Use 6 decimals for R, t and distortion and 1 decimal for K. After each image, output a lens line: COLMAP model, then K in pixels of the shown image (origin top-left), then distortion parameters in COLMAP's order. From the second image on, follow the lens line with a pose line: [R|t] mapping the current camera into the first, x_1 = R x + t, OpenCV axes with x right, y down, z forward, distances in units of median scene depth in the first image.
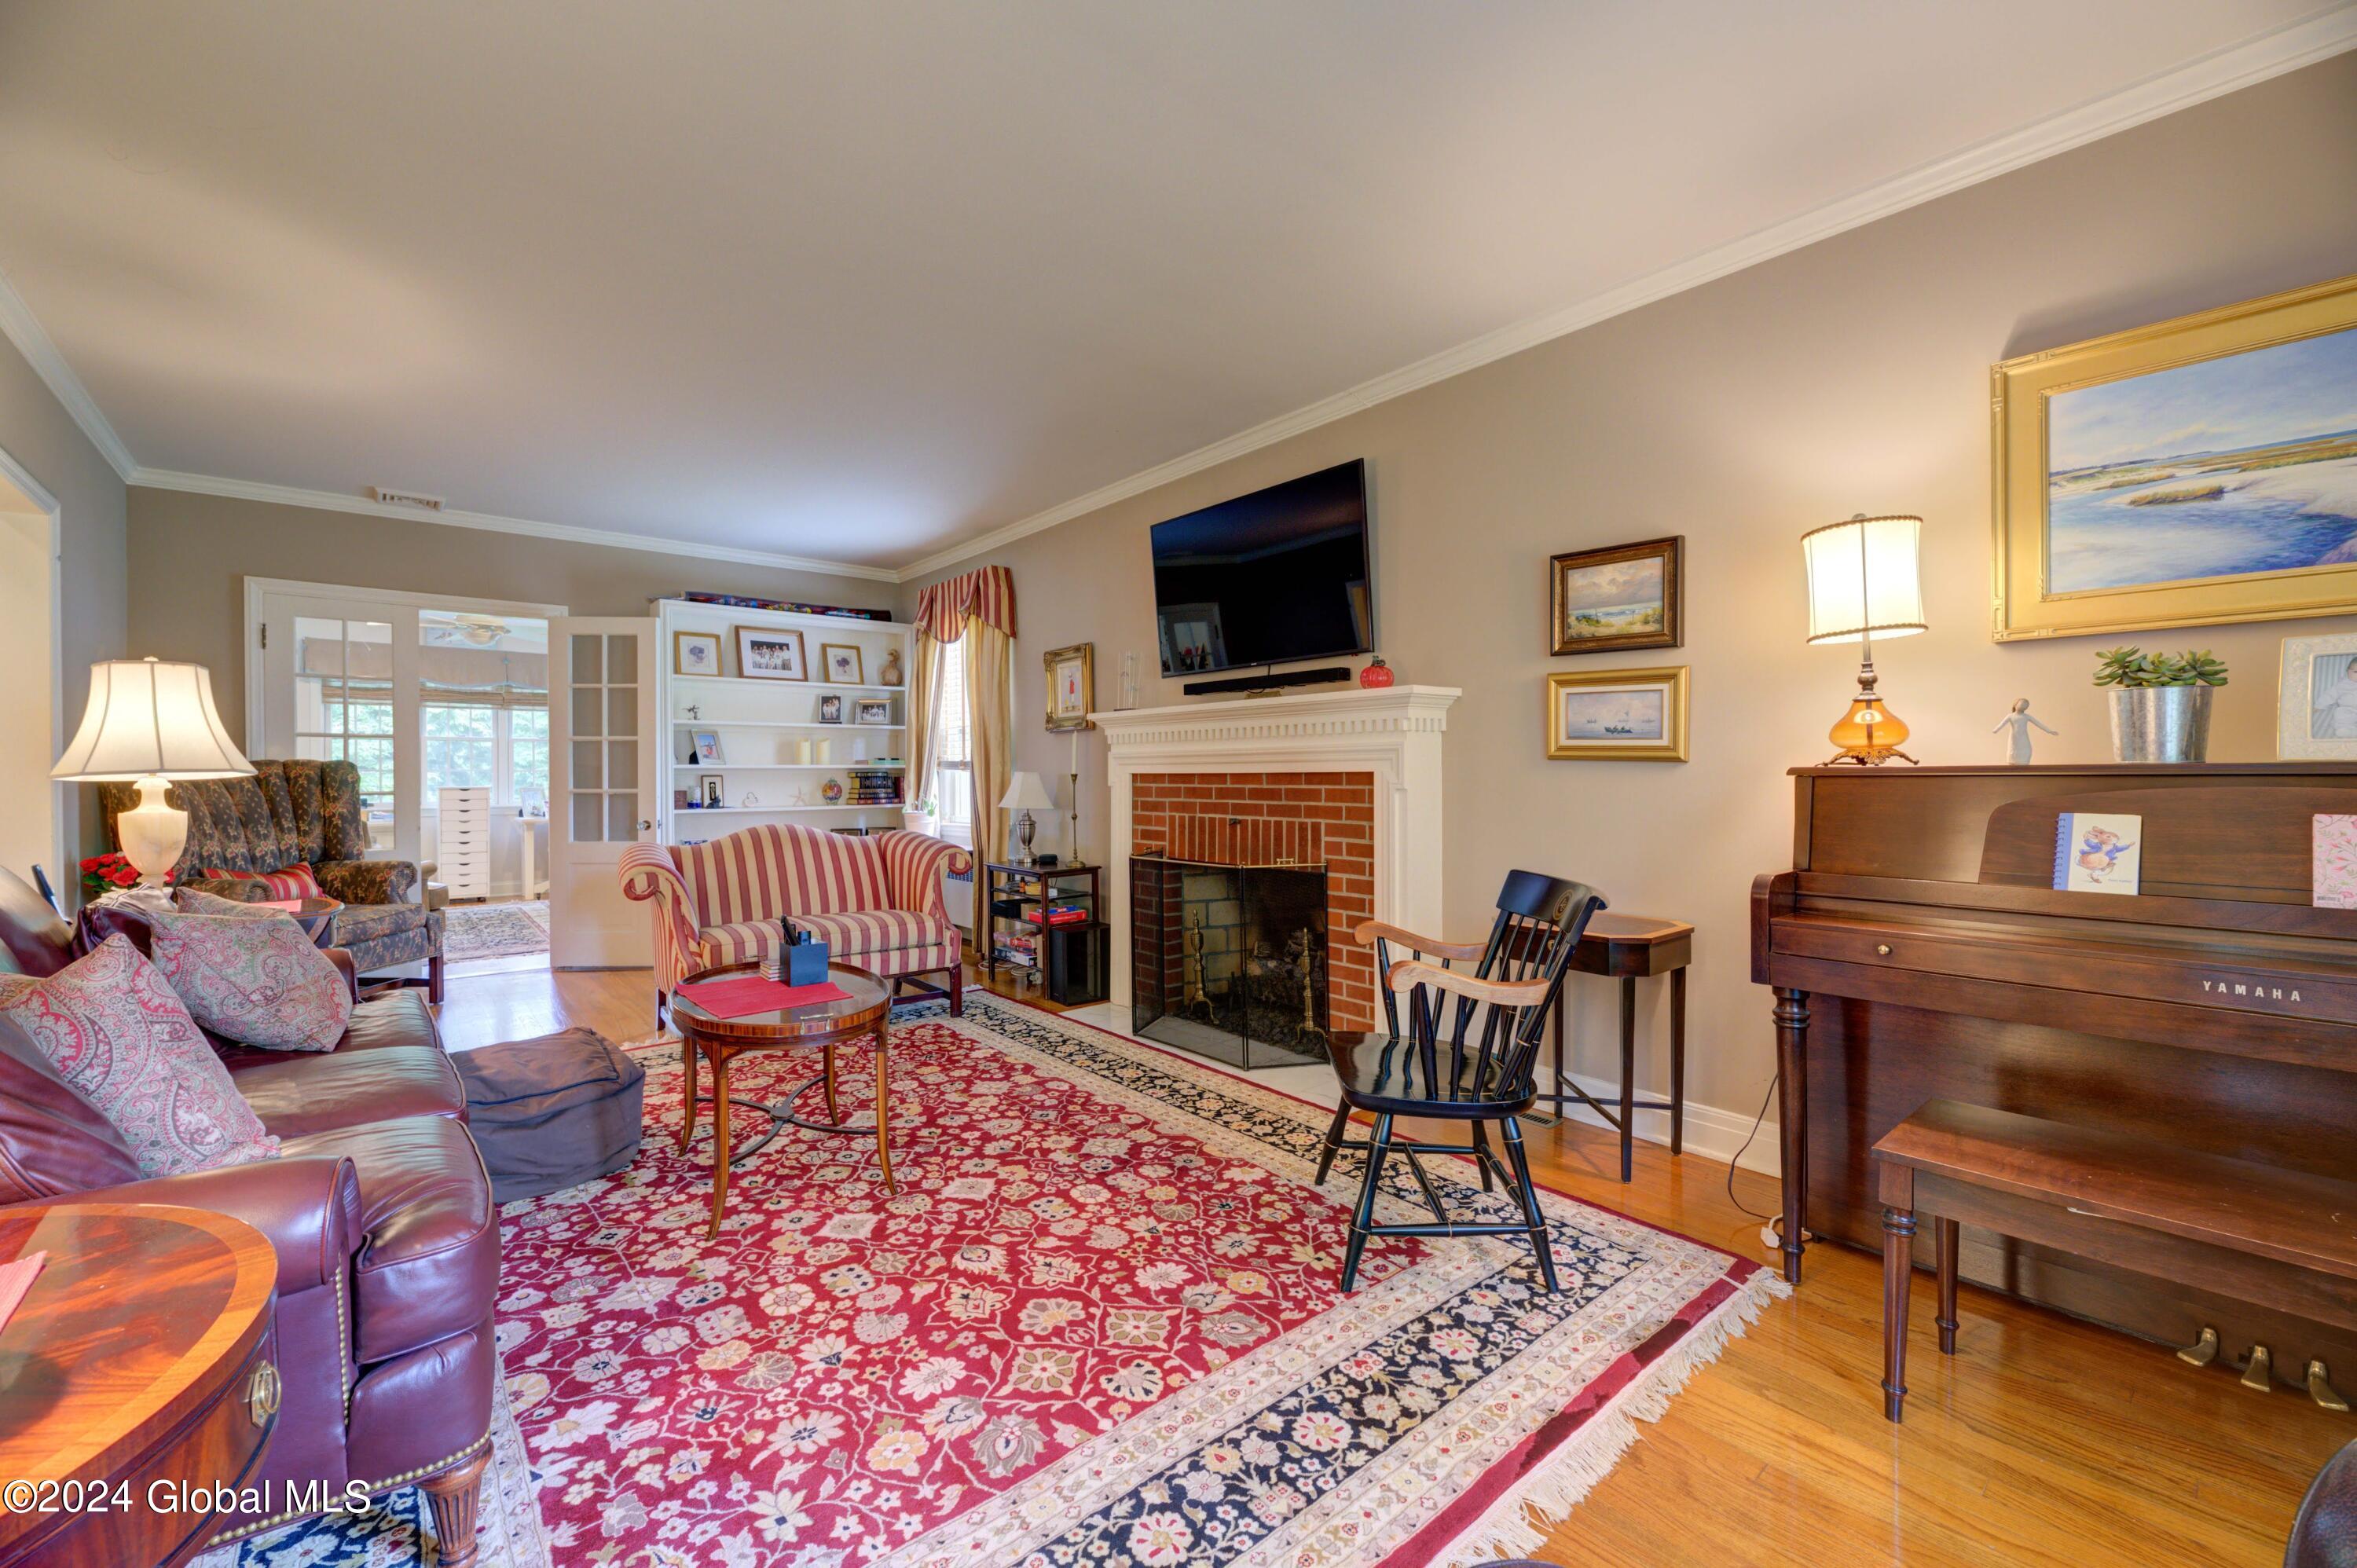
lens RADIAL K [[971.8, 0, 1154.5], [0, 971.8, 777.1], [0, 0, 1]] dist [0.000308, -0.003703]
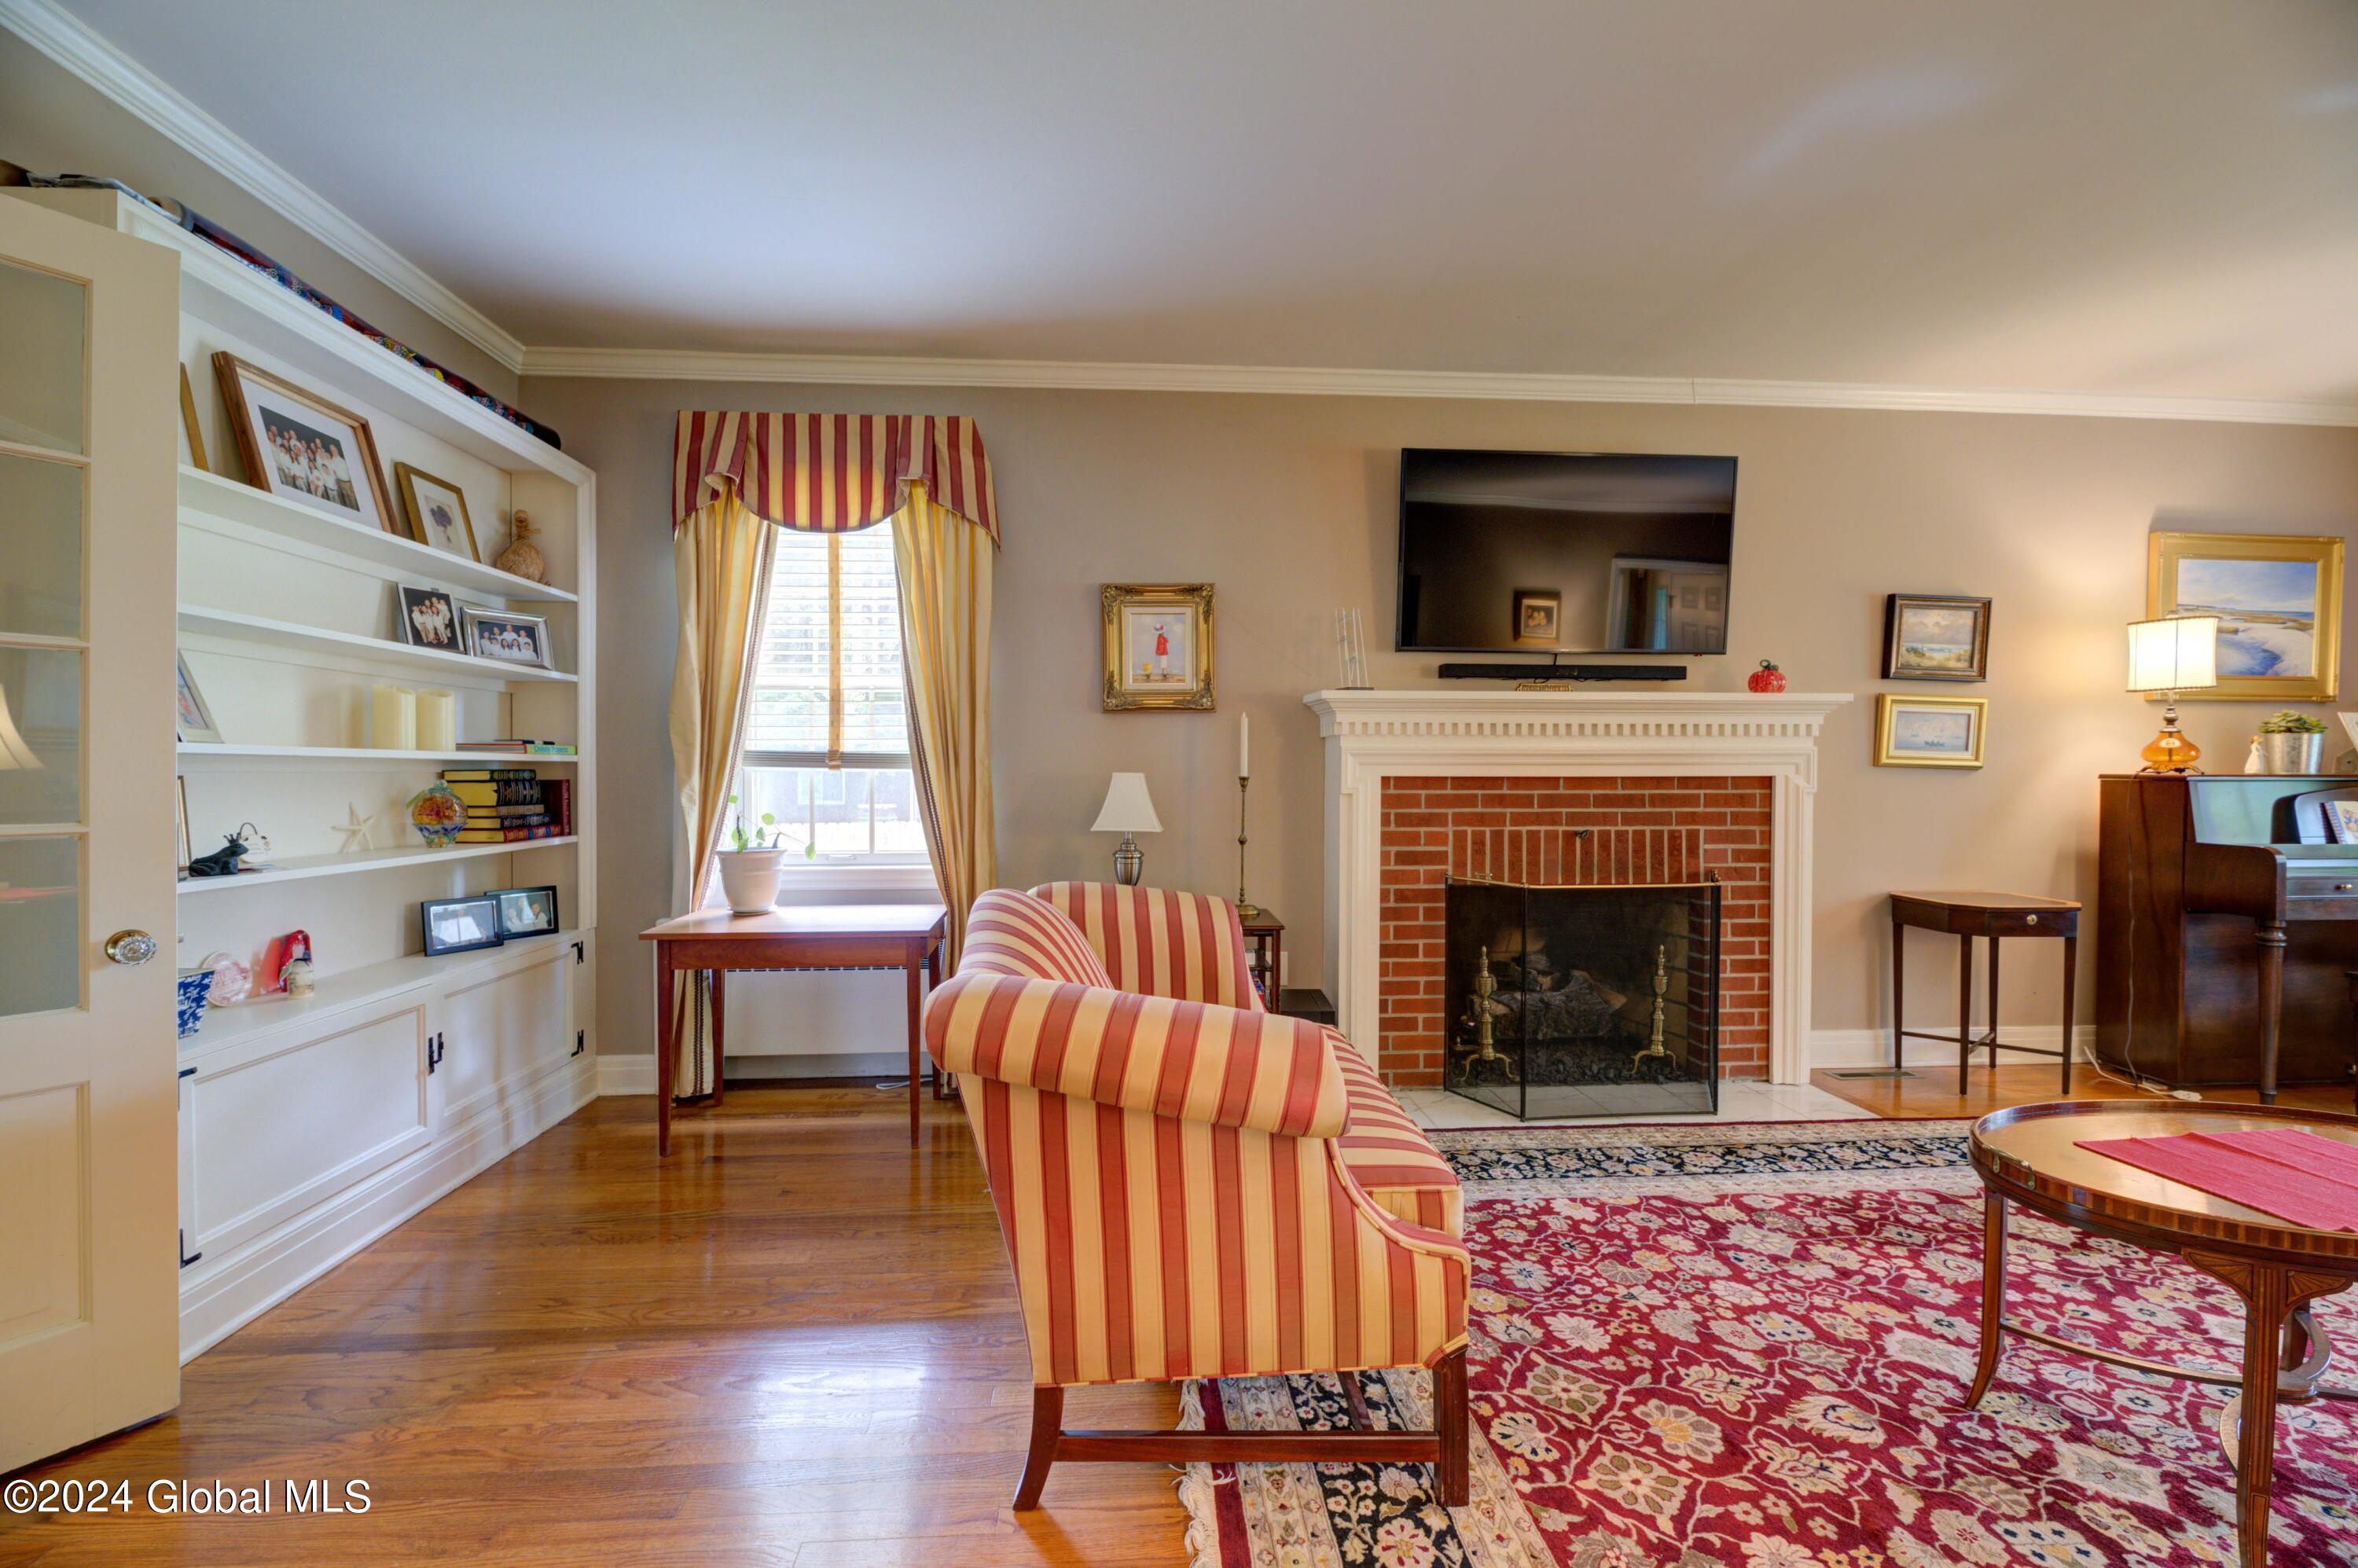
lens RADIAL K [[972.3, 0, 1125.3], [0, 972.3, 784.6], [0, 0, 1]] dist [0.000308, -0.003703]
pose [[0.574695, -0.004040, 0.818358, -1.062772], [-0.000367, 0.999986, 0.005195, -0.001881], [-0.818367, -0.003286, 0.574686, 1.059498]]
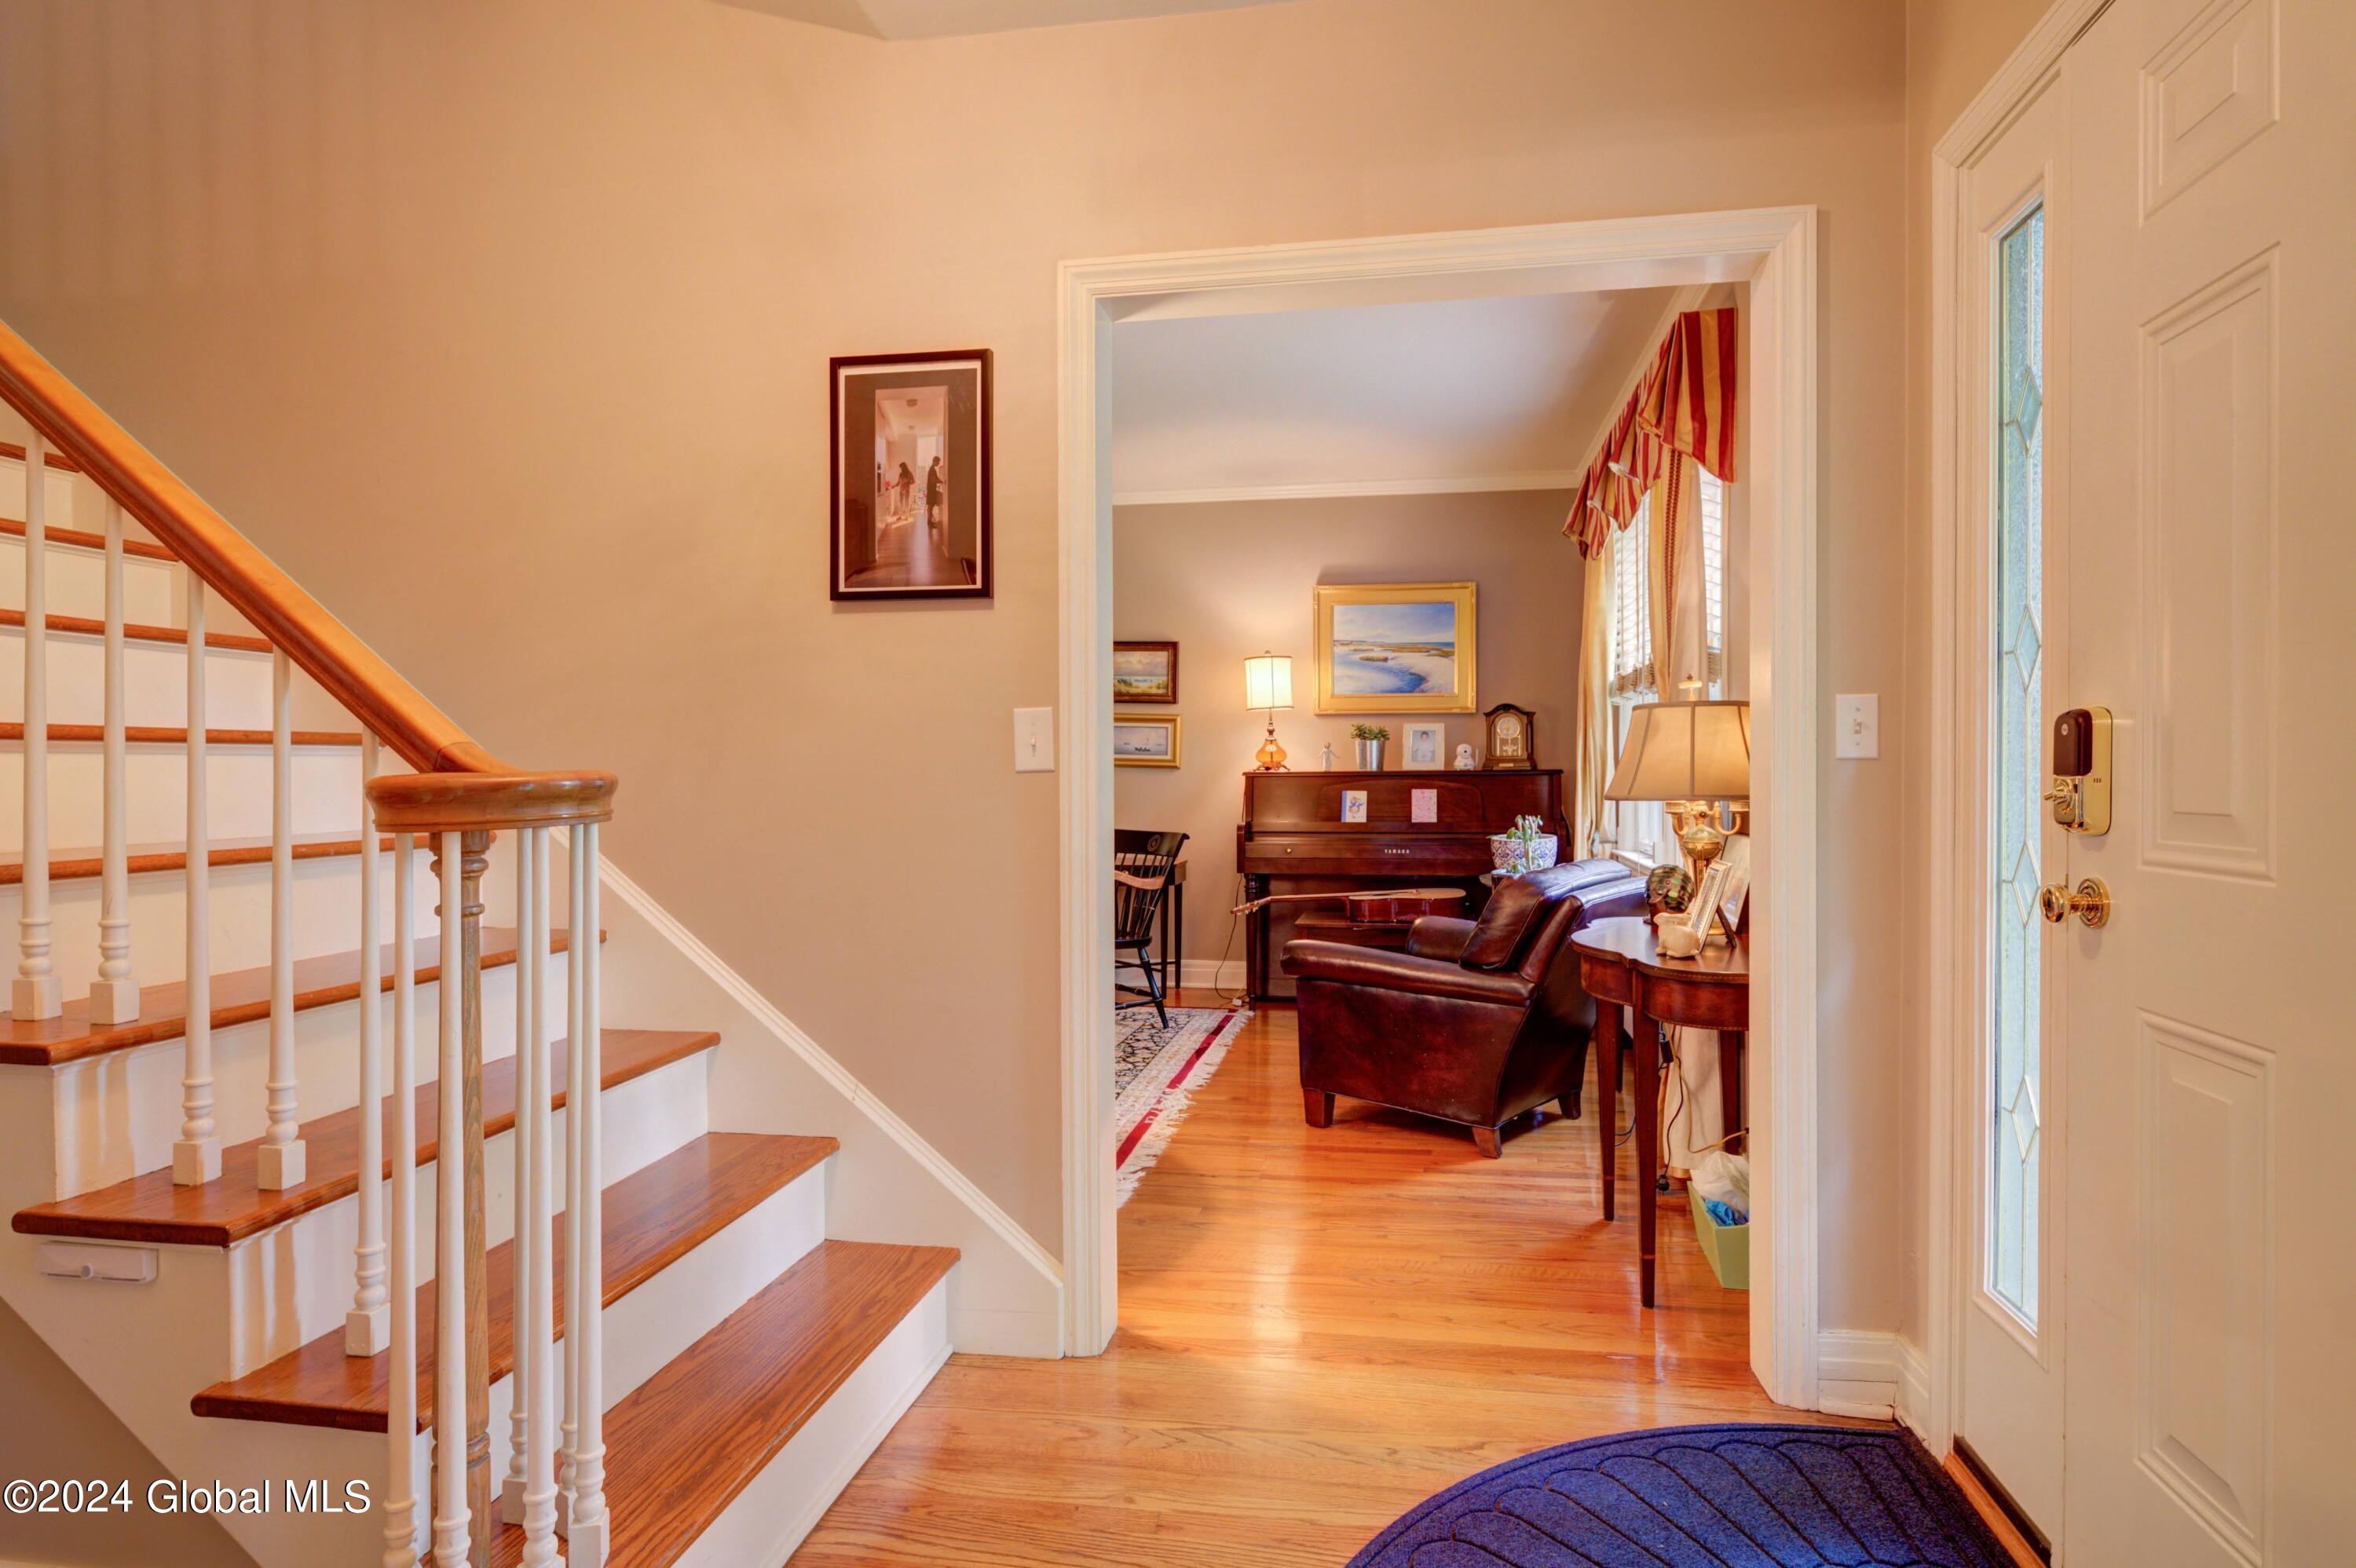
lens RADIAL K [[1276.8, 0, 1180.5], [0, 1276.8, 782.2], [0, 0, 1]] dist [0.000480, 0.002267]
pose [[0.766965, 0.004106, 0.641676, -0.841893], [-0.000180, 0.999981, -0.006184, 0.020758], [-0.641689, 0.004628, 0.766951, -0.701637]]
